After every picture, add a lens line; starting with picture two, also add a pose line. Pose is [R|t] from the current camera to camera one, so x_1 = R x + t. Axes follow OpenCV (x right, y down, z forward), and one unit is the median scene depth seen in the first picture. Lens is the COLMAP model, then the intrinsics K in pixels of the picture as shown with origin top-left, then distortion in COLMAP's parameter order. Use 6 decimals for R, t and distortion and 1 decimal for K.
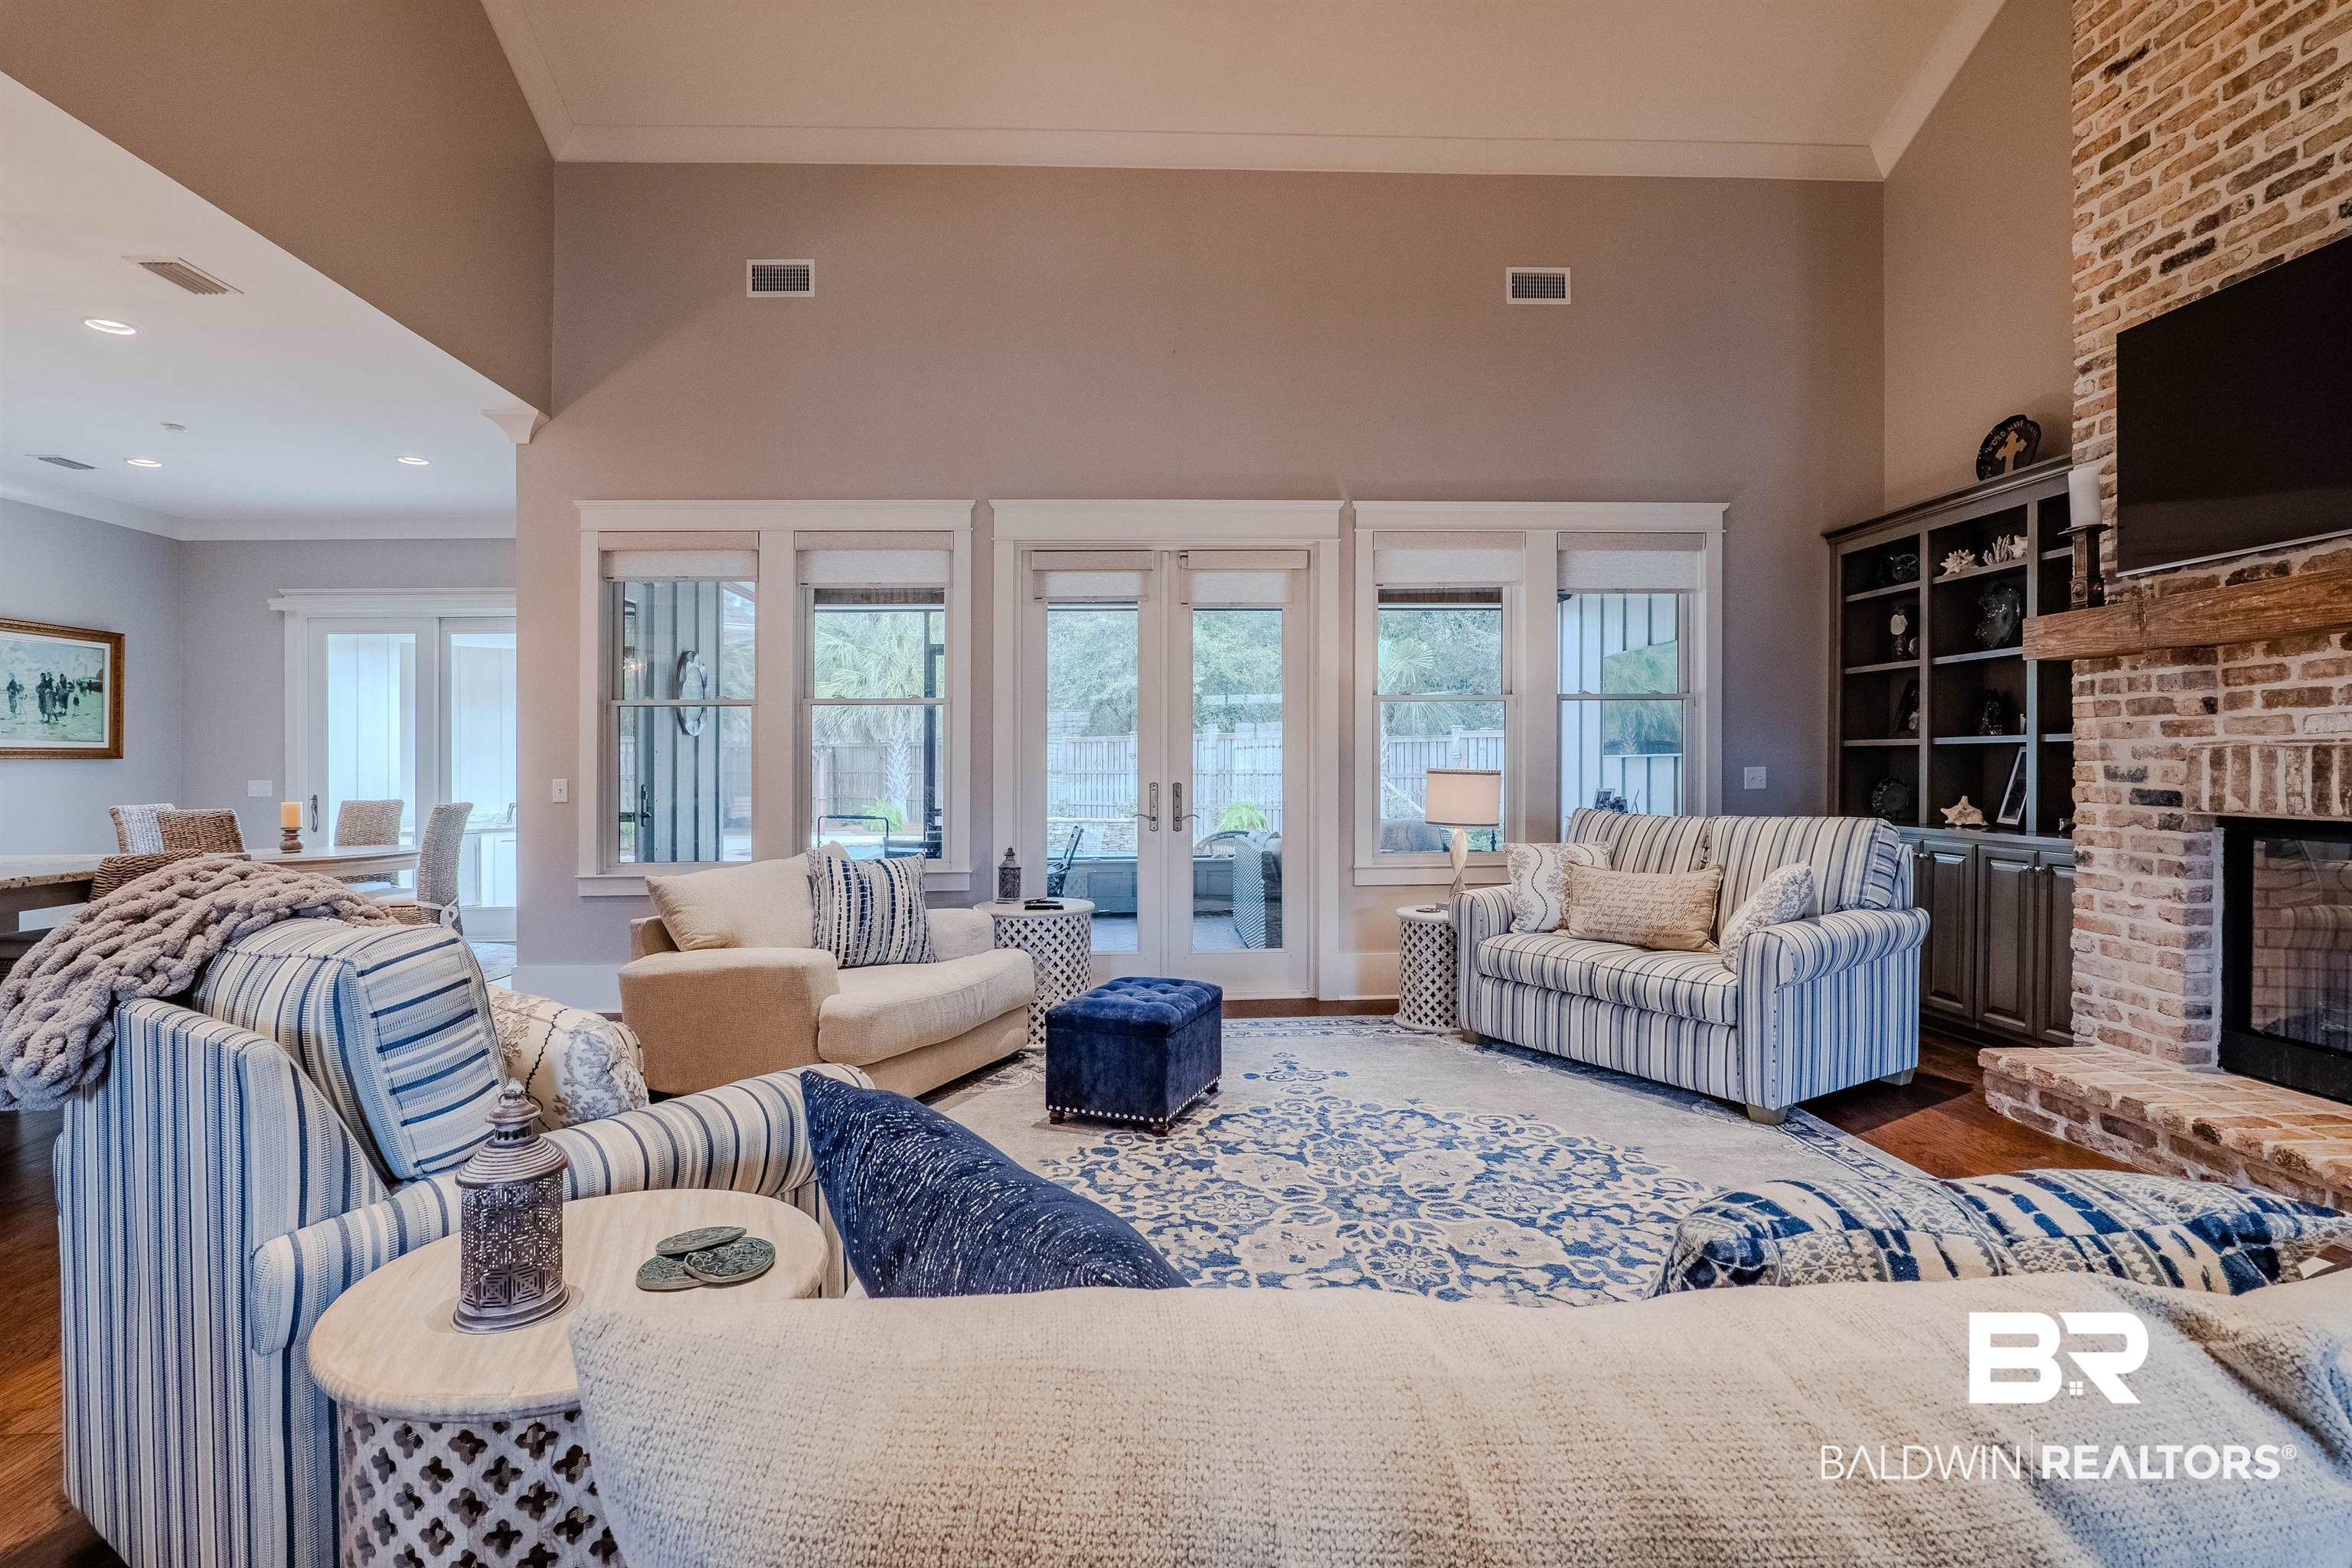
lens RADIAL K [[1101.7, 0, 1163.2], [0, 1101.7, 774.4], [0, 0, 1]] dist [-0.022307, 0.003472]
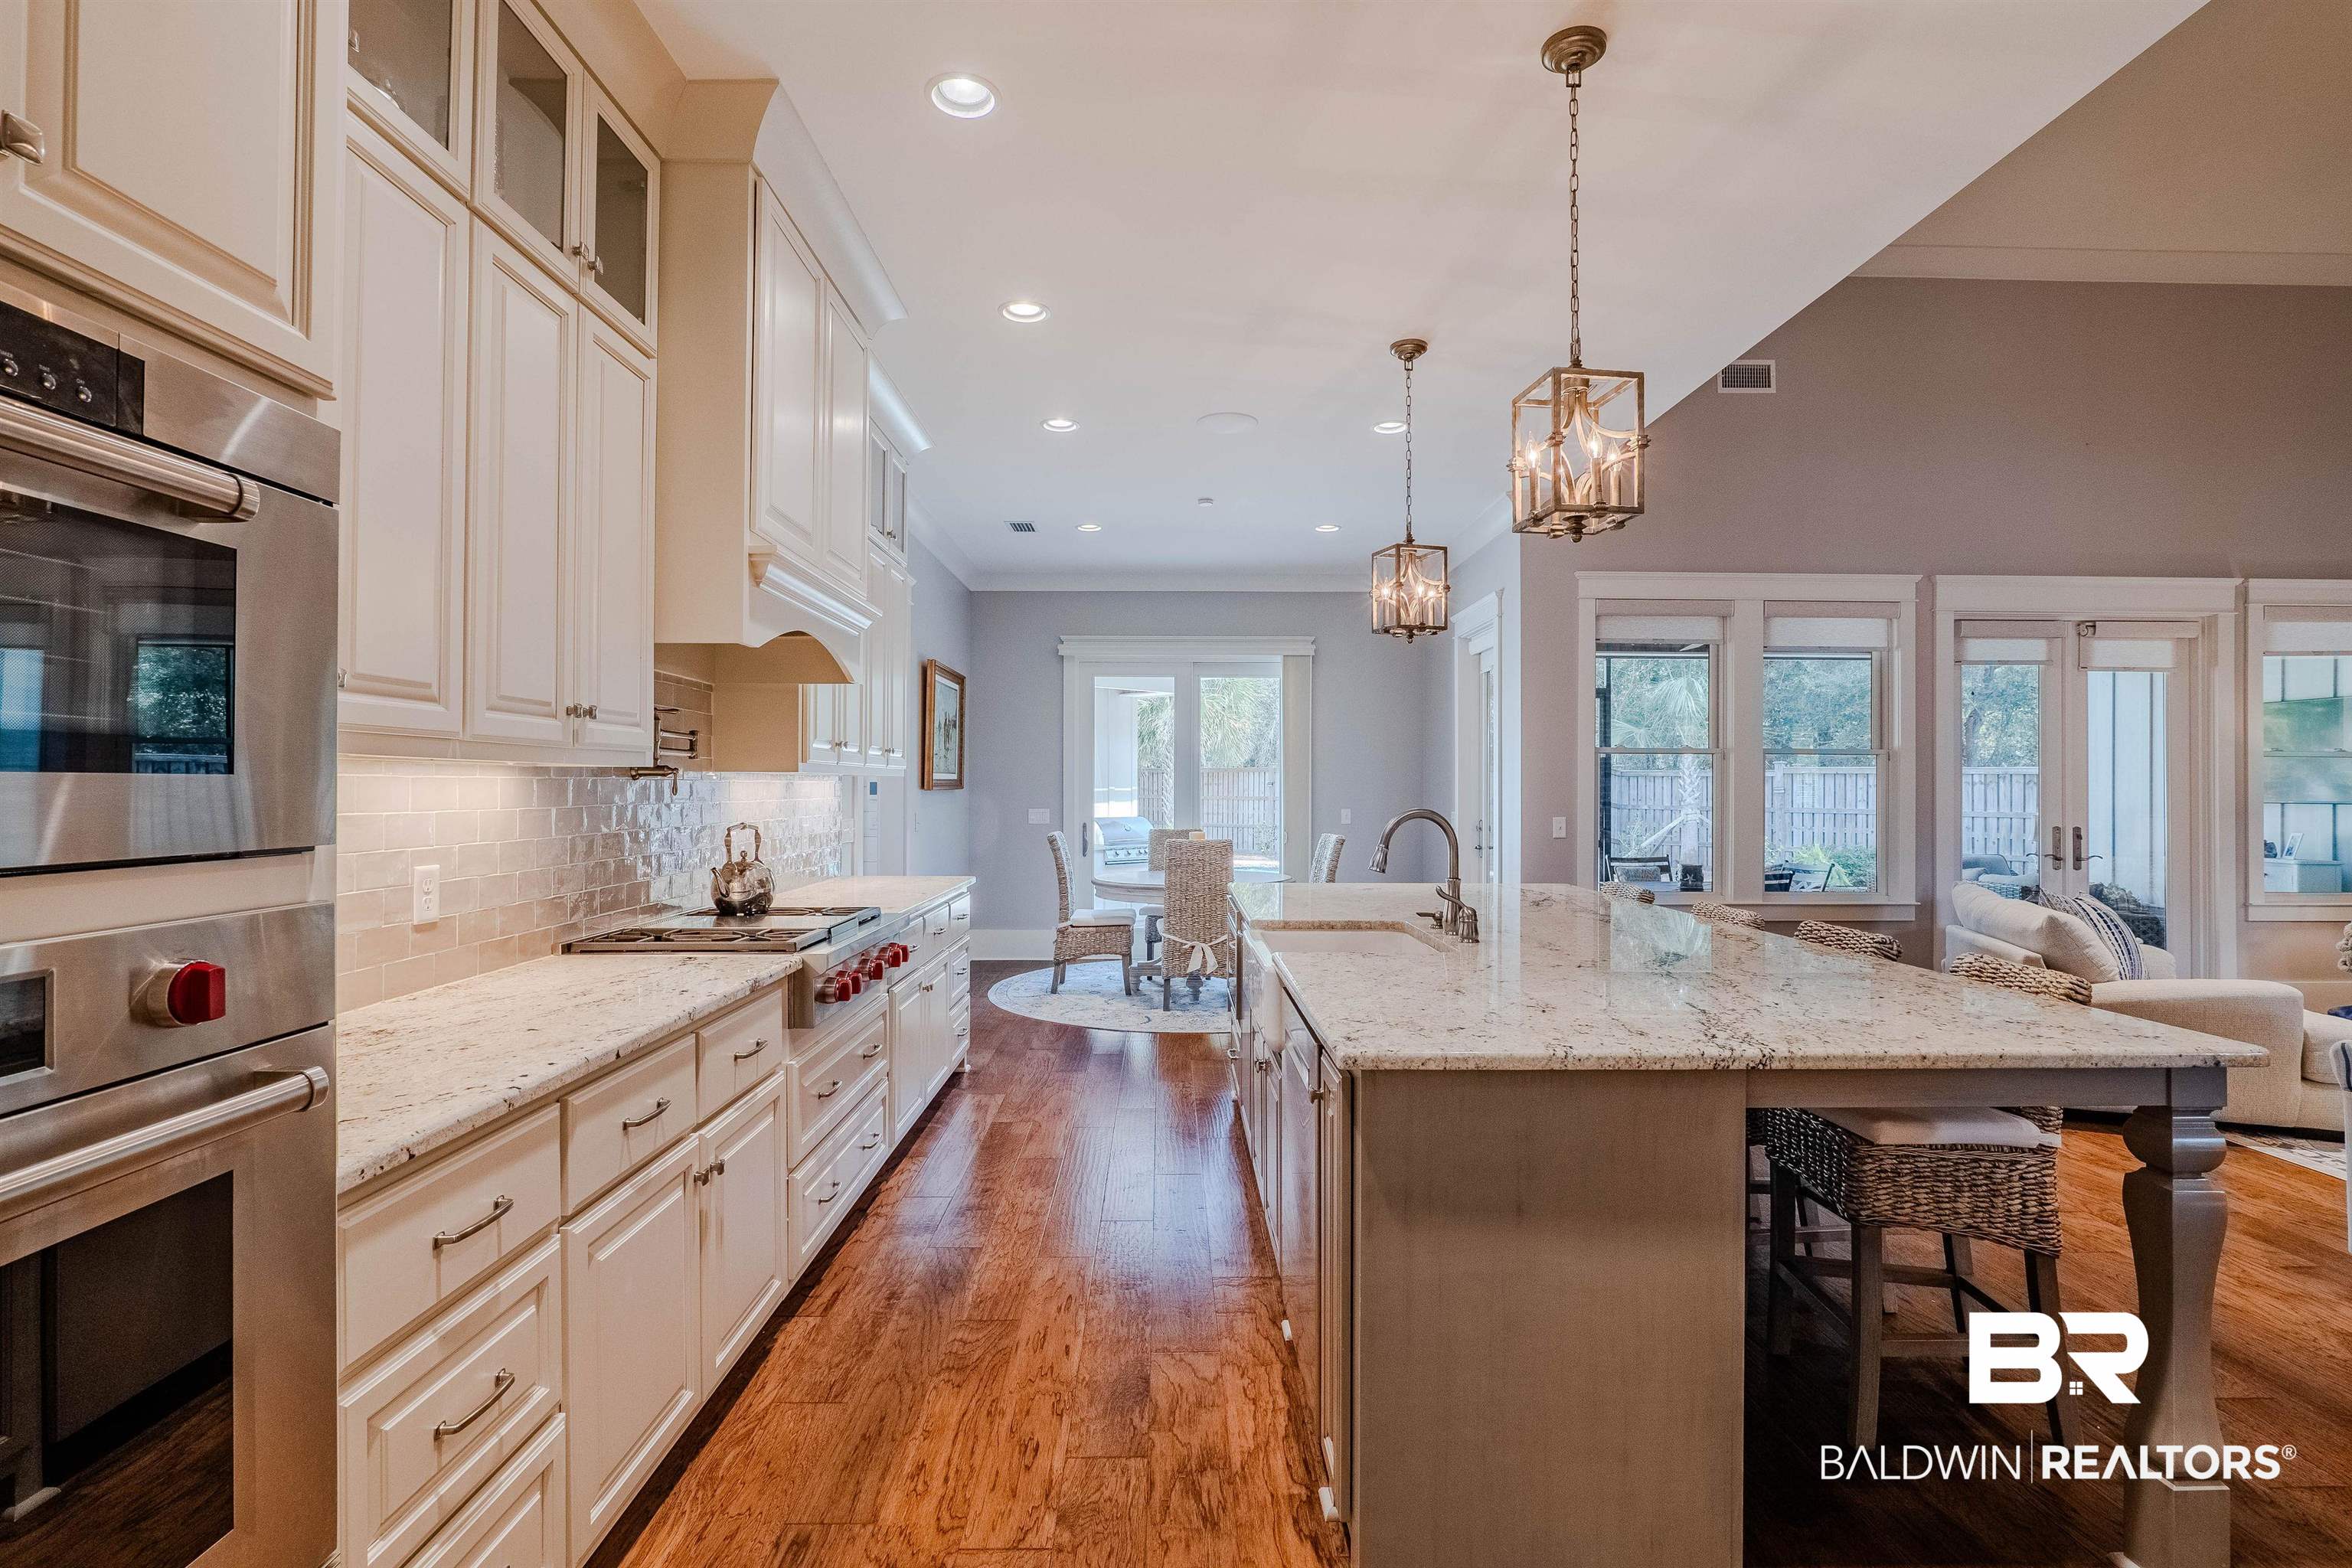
lens RADIAL K [[1101.7, 0, 1196.0], [0, 1101.7, 780.6], [0, 0, 1]] dist [-0.022307, 0.003472]
pose [[0.999527, 0.012489, -0.028105, -0.931441], [-0.012927, 0.999797, -0.015435, -0.011972], [0.027907, 0.015791, 0.999486, -0.143498]]
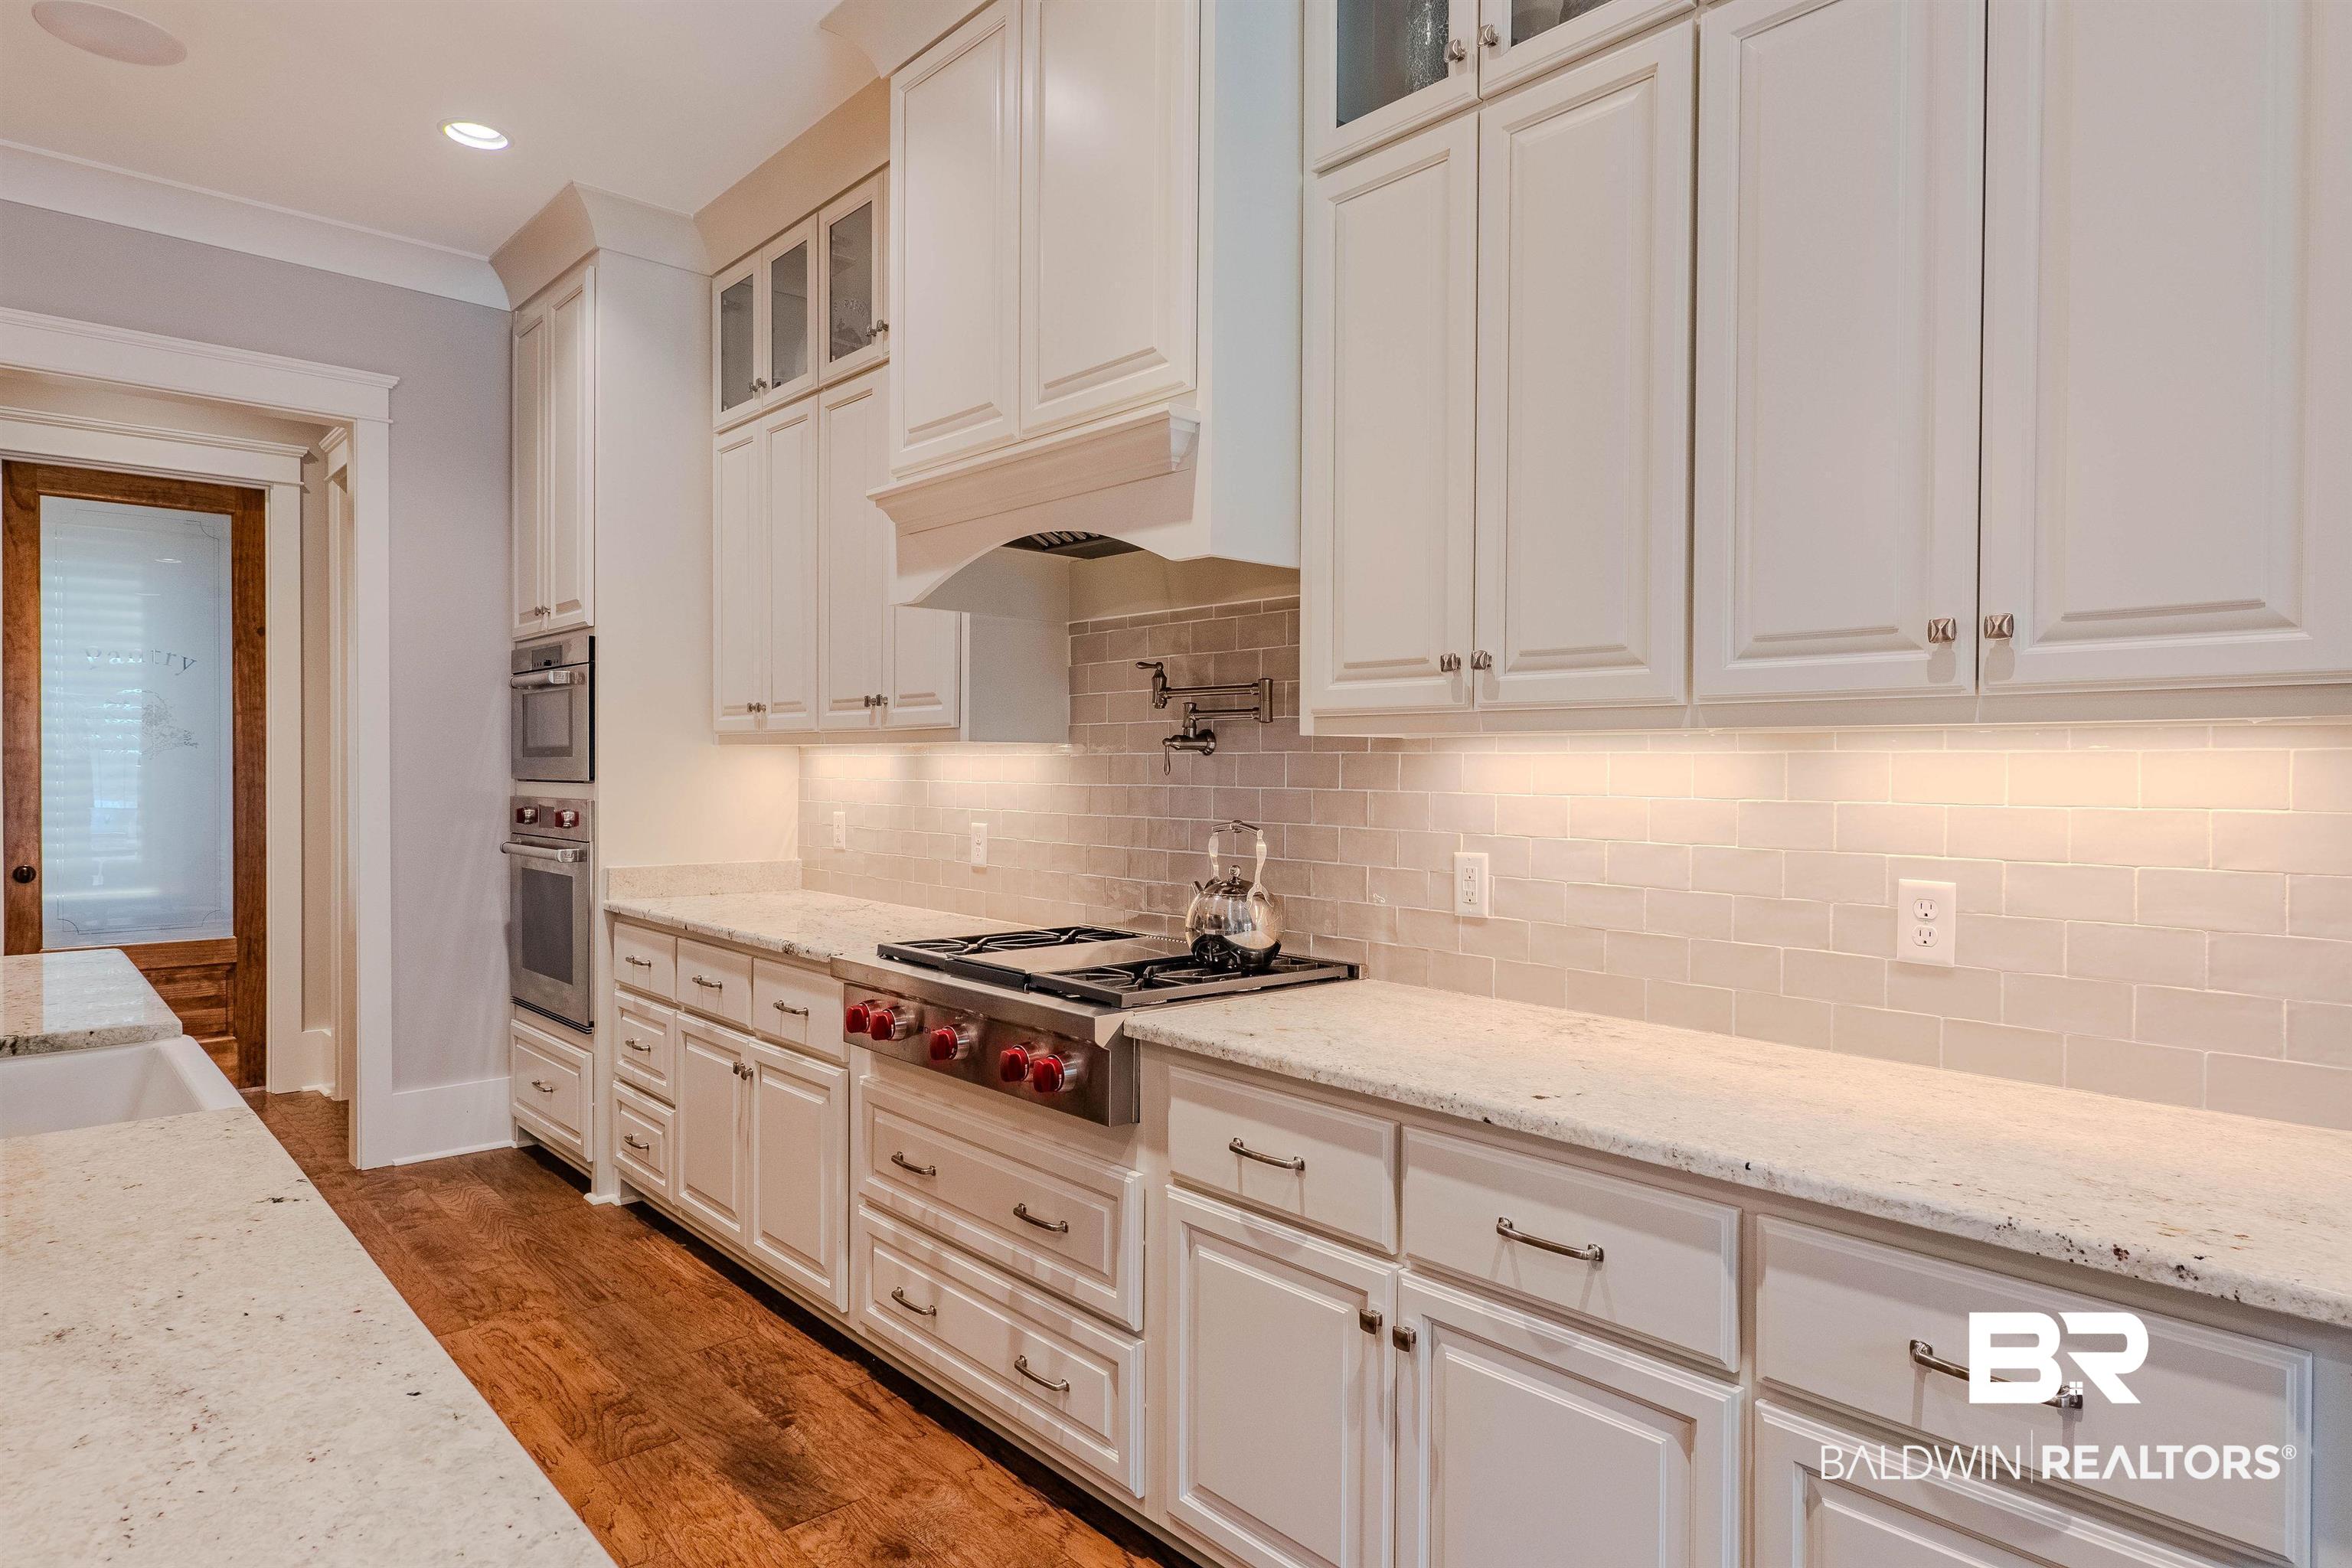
lens RADIAL K [[1334.9, 0, 1177.6], [0, 1334.9, 785.7], [0, 0, 1]] dist [-0.004742, 0.002812]
pose [[-0.778739, 0.015679, -0.627152, -0.893349], [-0.003197, 0.999575, 0.028960, -0.020806], [0.627339, 0.024557, -0.778359, 0.868304]]
